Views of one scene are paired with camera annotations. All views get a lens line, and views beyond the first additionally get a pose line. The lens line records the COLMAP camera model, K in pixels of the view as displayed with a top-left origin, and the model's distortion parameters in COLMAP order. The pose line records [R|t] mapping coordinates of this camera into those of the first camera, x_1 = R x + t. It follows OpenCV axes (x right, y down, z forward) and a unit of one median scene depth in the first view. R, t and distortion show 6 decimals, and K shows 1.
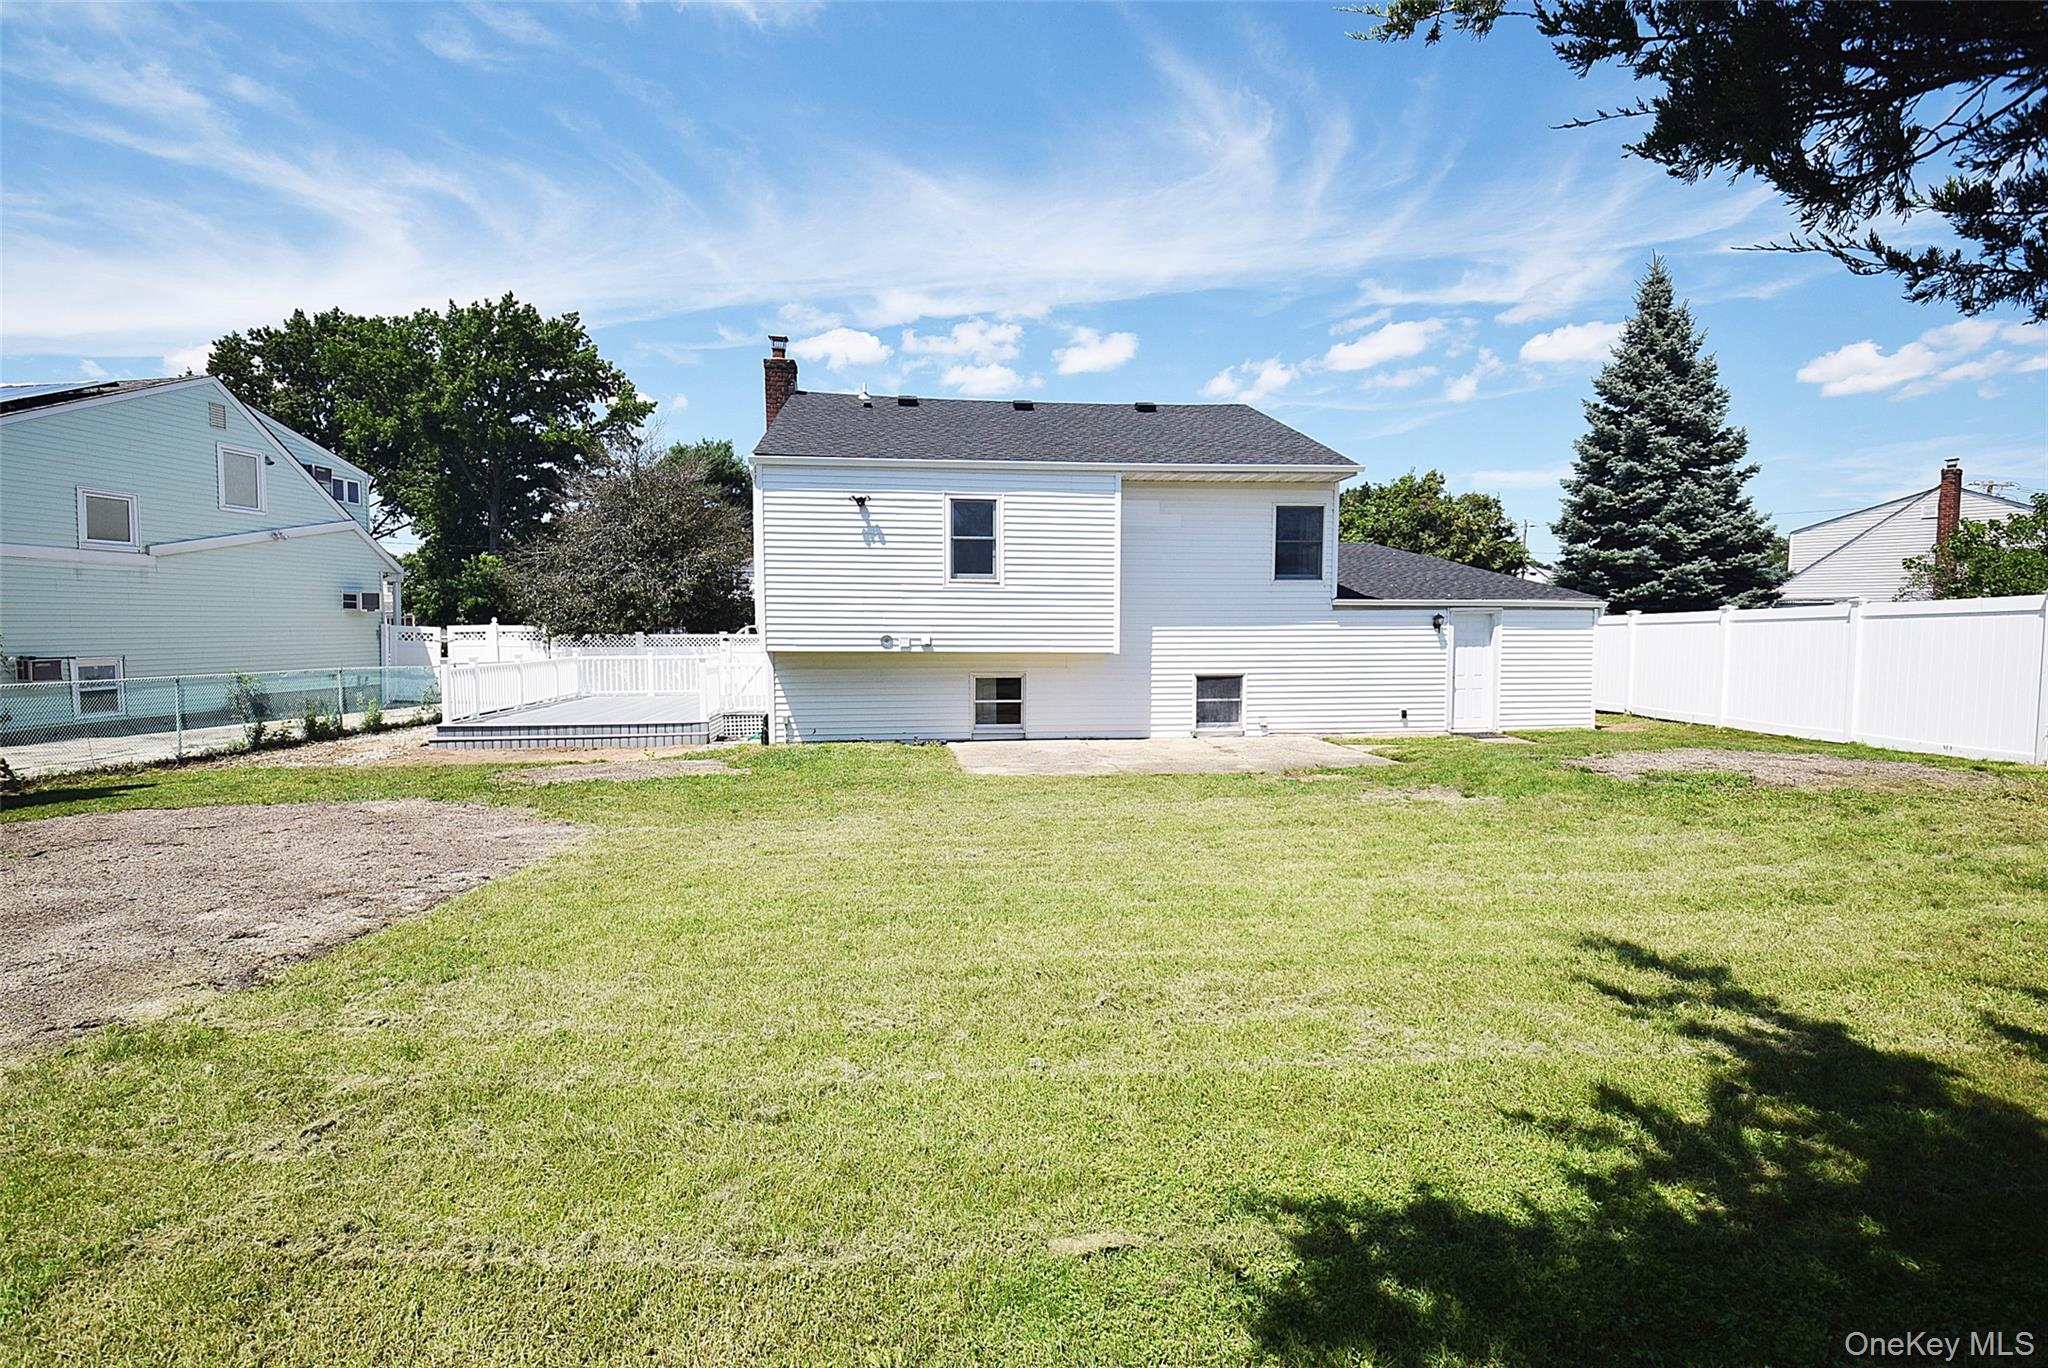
lens RADIAL K [[912.5, 0, 1024.0], [0, 912.5, 684.0], [0, 0, 1]] dist [0.021886, -0.042264]
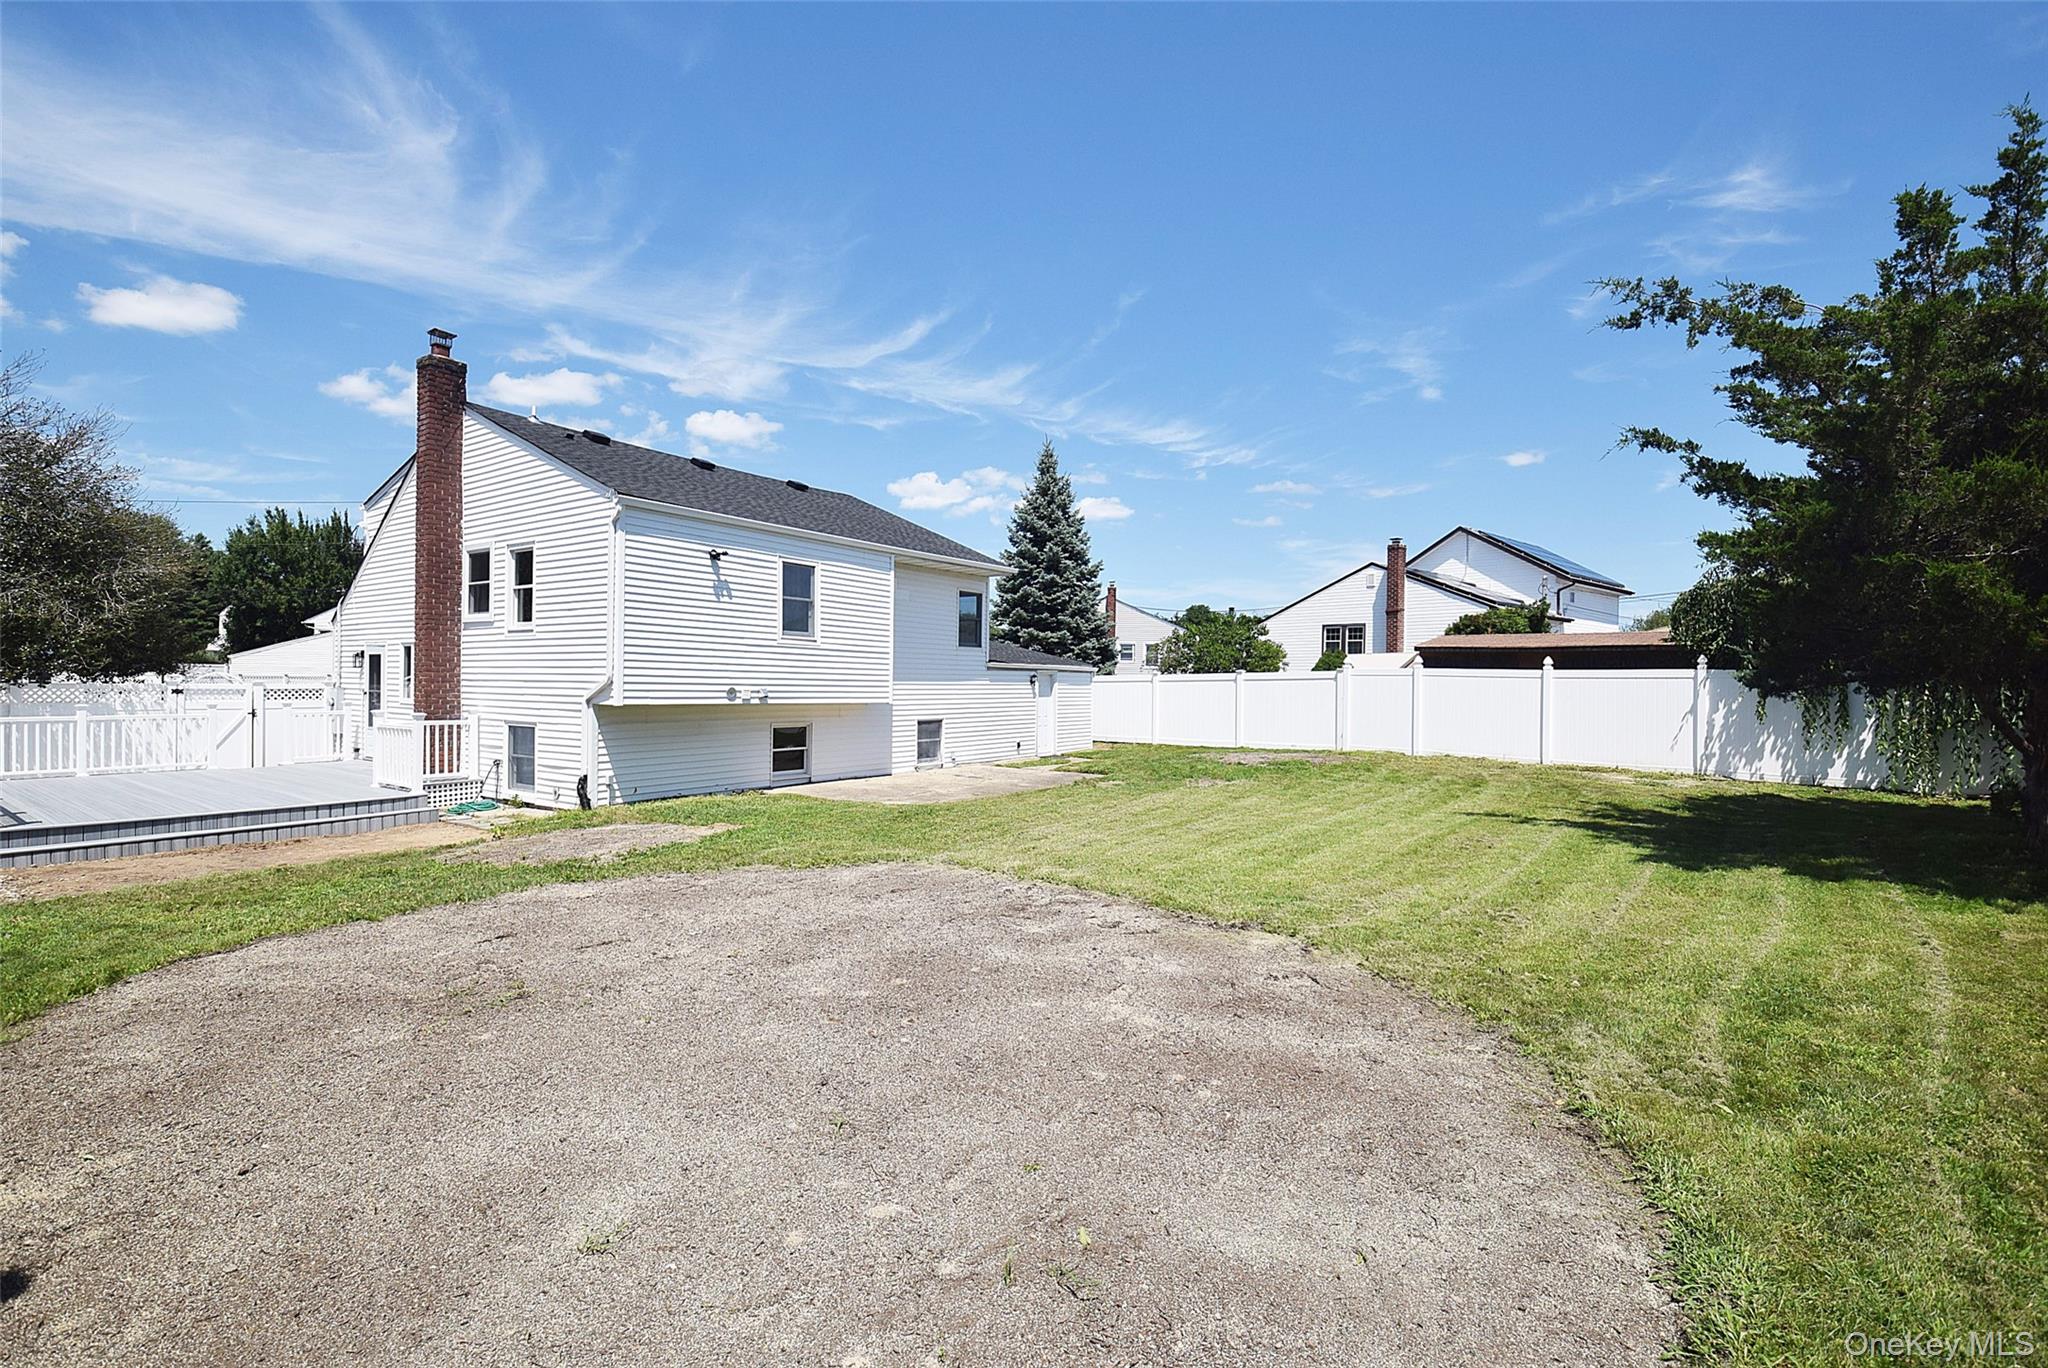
lens RADIAL K [[912.5, 0, 1024.0], [0, 912.5, 684.0], [0, 0, 1]] dist [0.021886, -0.042264]
pose [[0.650941, 0.006168, 0.759103, -0.513459], [0.036965, 0.998523, -0.039811, -0.003562], [-0.758228, 0.053975, 0.649752, 0.064698]]
